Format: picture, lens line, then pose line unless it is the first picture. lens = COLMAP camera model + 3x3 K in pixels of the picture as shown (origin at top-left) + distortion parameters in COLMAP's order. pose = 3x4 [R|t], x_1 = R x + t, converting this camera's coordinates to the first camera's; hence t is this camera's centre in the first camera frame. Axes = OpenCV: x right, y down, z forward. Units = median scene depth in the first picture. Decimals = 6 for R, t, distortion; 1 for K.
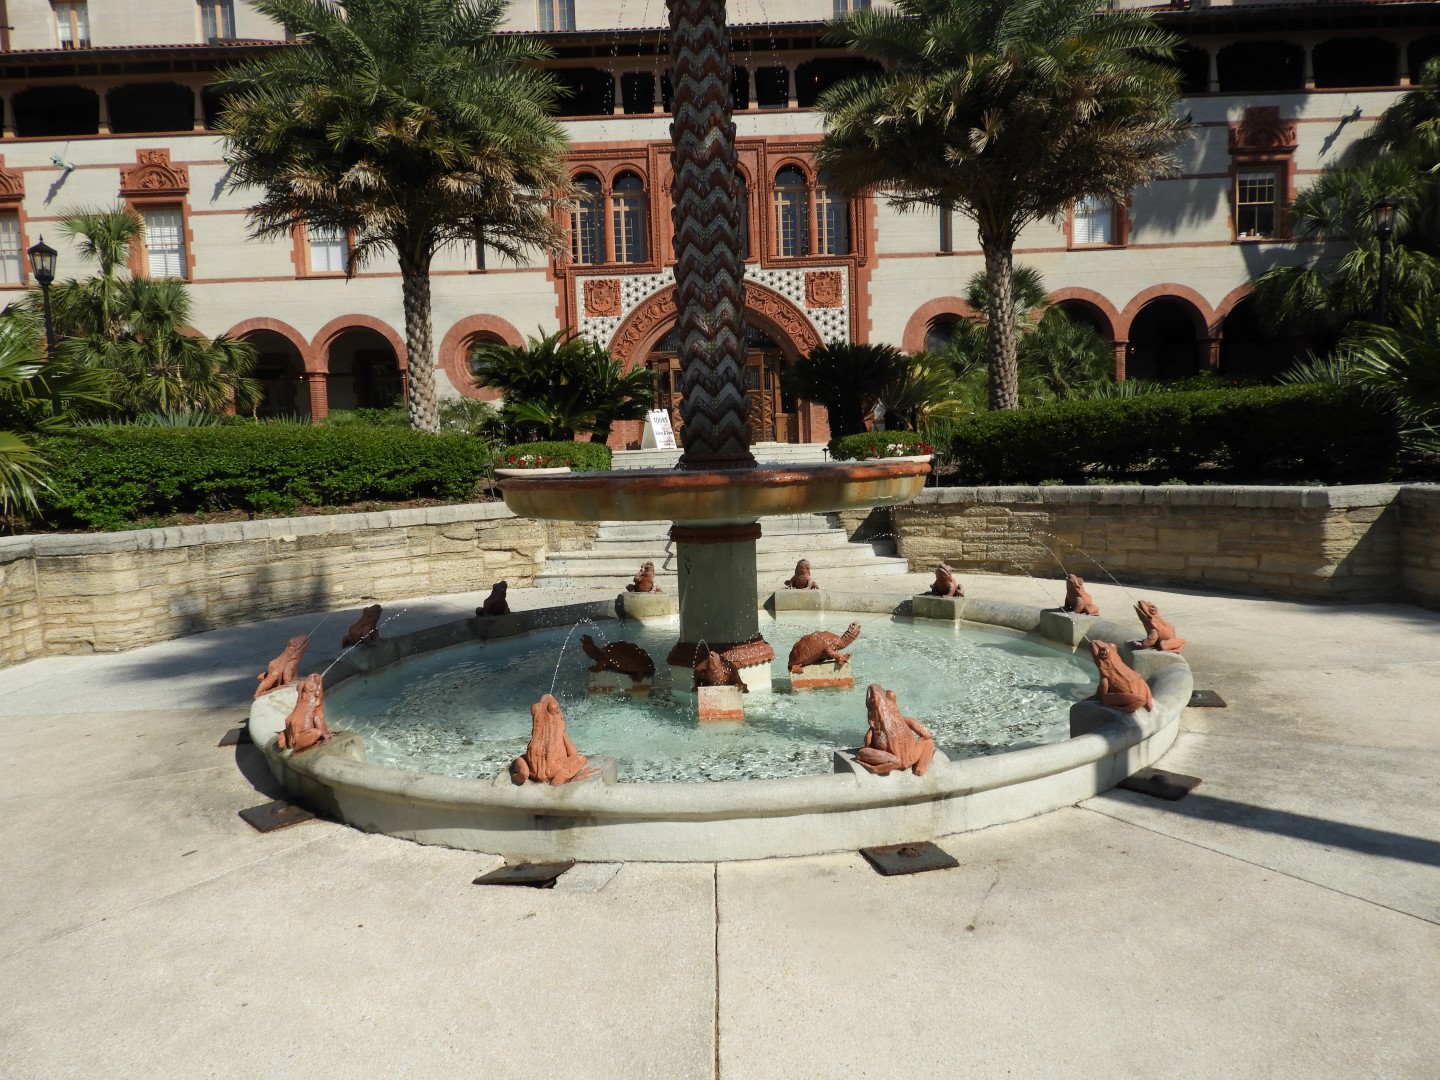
lens RADIAL K [[1022.5, 0, 720.0], [0, 1022.5, 540.0], [0, 0, 1]] dist [0.007601, -0.006020]
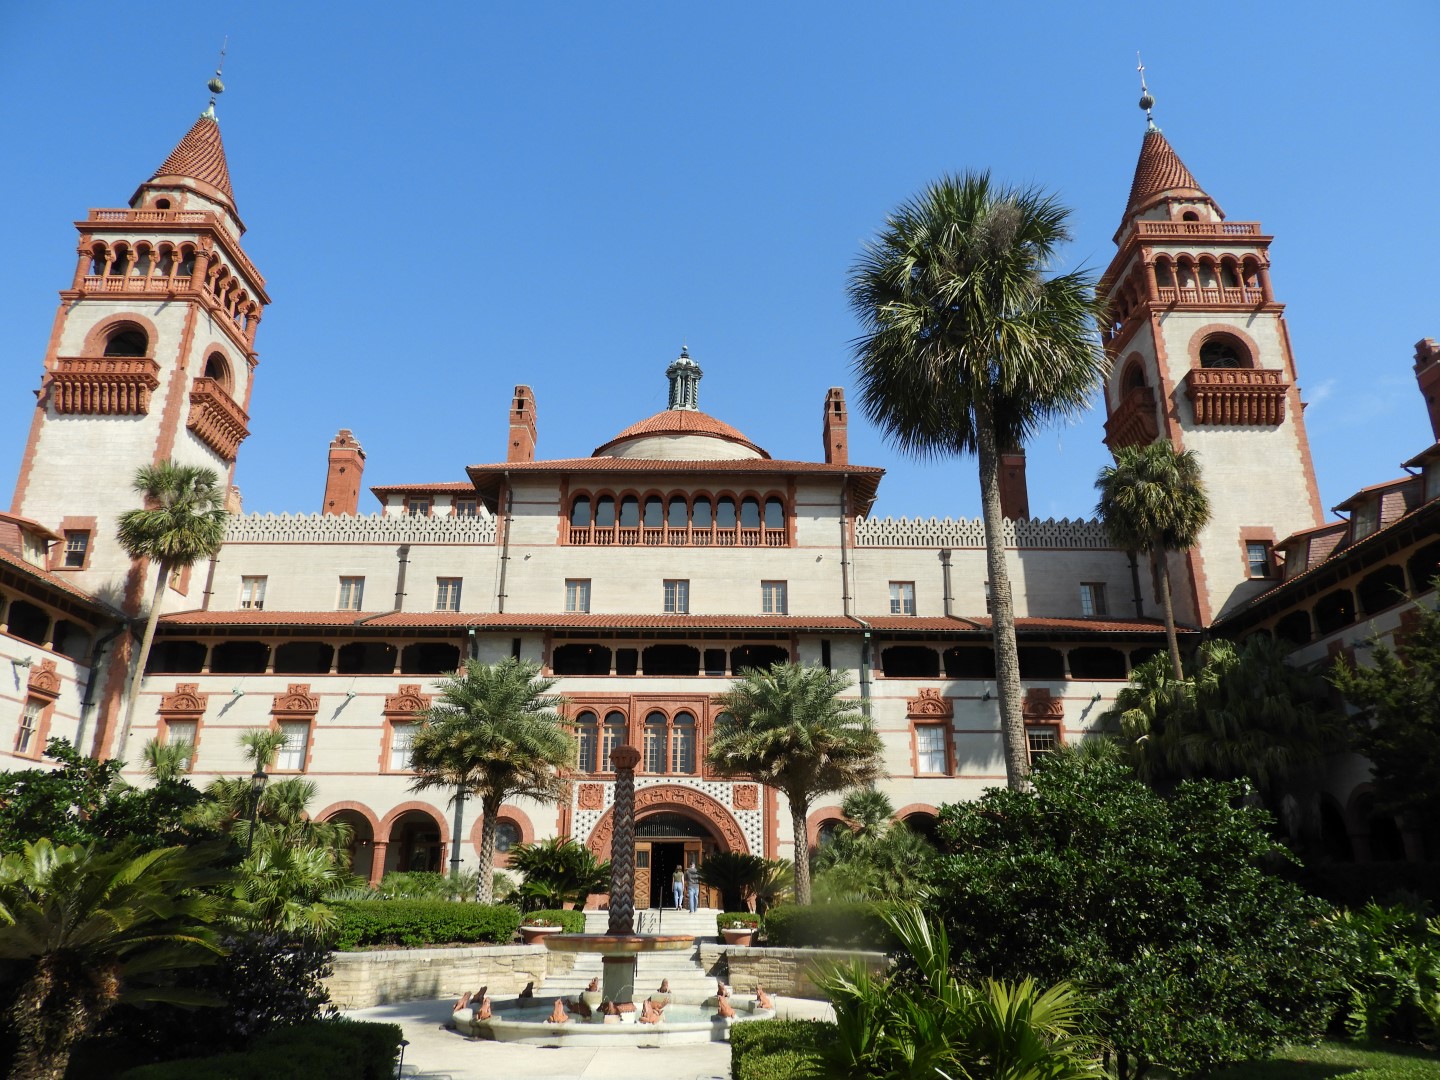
lens RADIAL K [[1022.5, 0, 720.0], [0, 1022.5, 540.0], [0, 0, 1]] dist [0.007601, -0.006020]
pose [[0.999088, 0.042707, -0.000496, 0.077137], [-0.039081, 0.909446, -0.413980, 0.032888], [-0.017229, 0.413622, 0.910286, -0.686316]]
